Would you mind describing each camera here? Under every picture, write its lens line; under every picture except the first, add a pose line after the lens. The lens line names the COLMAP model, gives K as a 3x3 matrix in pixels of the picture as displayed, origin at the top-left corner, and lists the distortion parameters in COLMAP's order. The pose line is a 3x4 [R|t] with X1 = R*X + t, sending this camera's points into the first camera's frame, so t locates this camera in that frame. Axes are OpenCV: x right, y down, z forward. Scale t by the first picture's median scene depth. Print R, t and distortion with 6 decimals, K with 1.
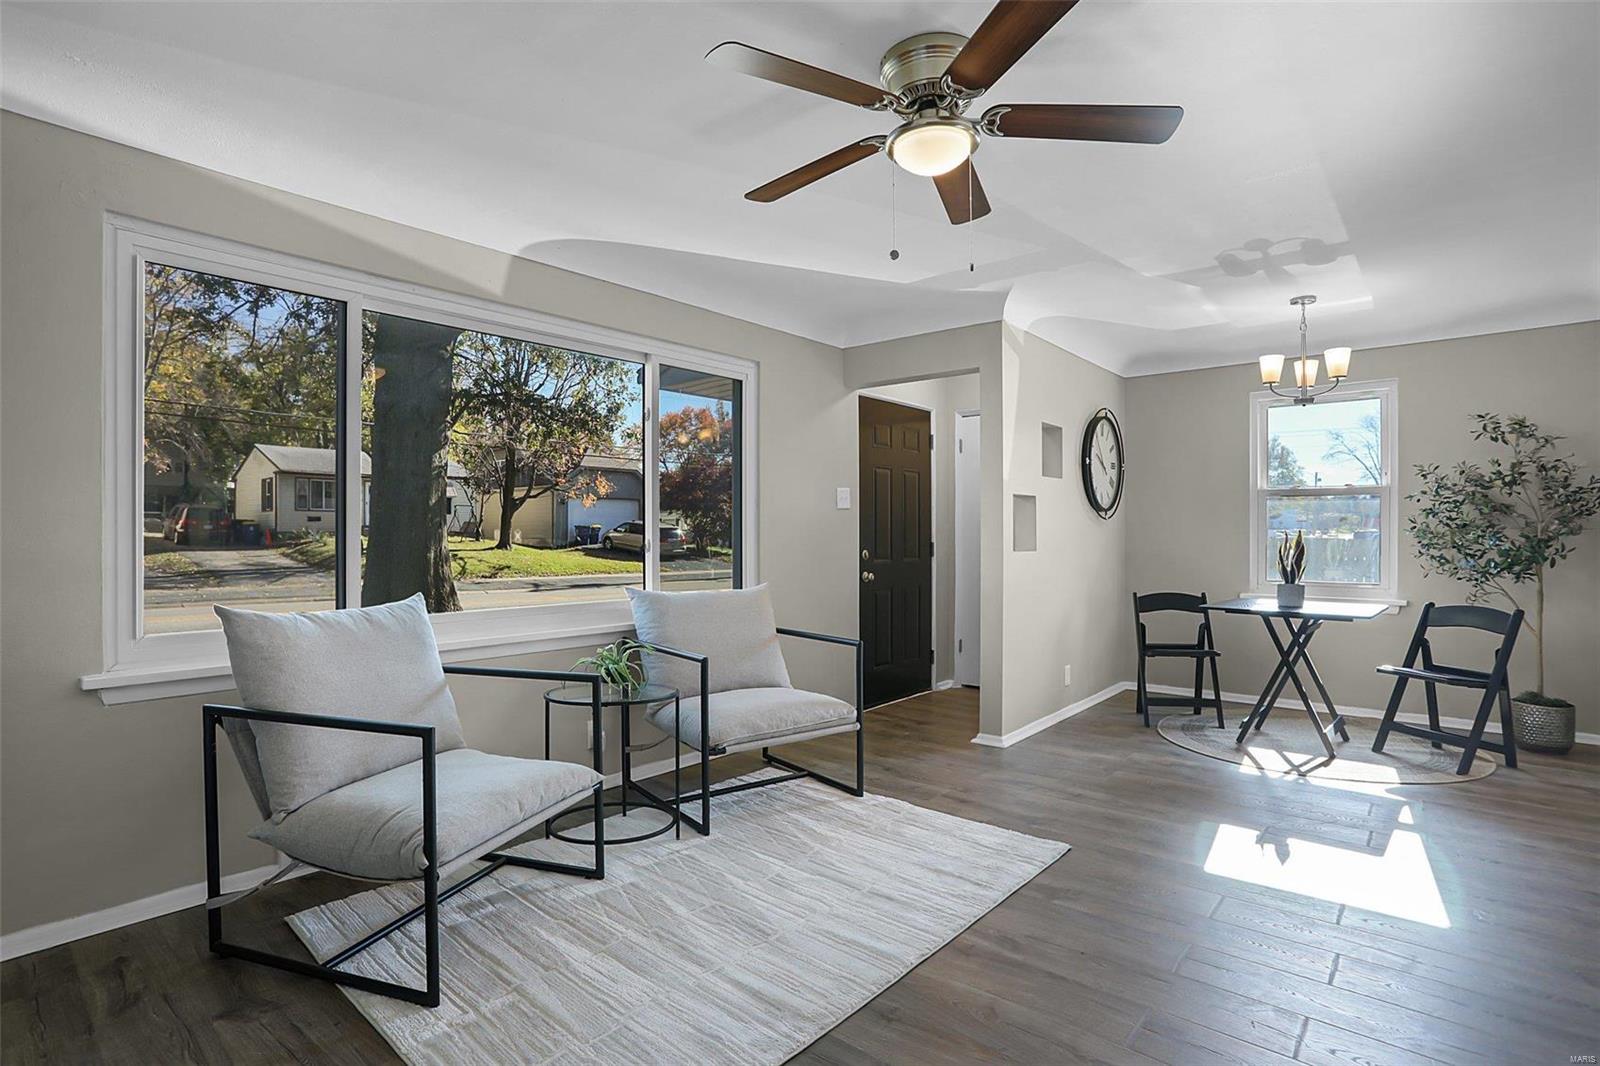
lens RADIAL K [[772.0, 0, 792.3], [0, 772.0, 540.6], [0, 0, 1]] dist [-0.056974, 0.015216]
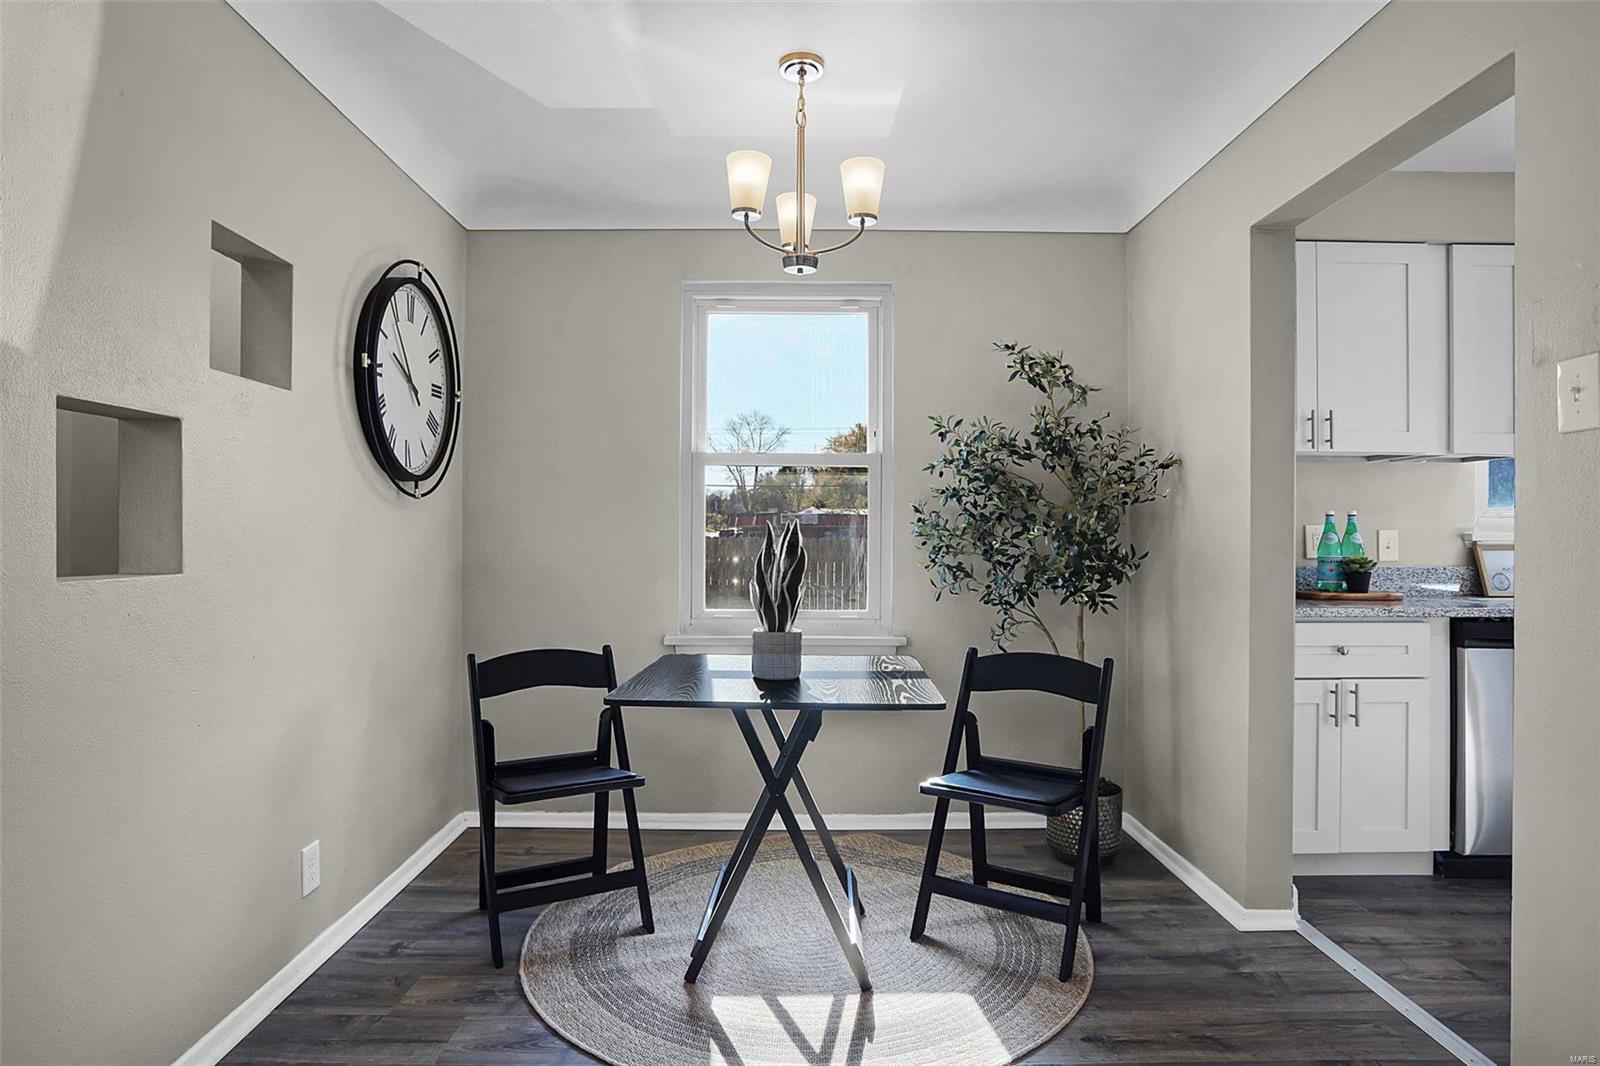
lens RADIAL K [[887.0, 0, 796.1], [0, 887.0, 532.8], [0, 0, 1]] dist [-0.048295, 0.011139]
pose [[0.745357, 0.001250, 0.666664, 0.264143], [0.000792, 0.999996, -0.002761, -0.004633], [-0.666665, 0.002586, 0.745353, 0.518438]]
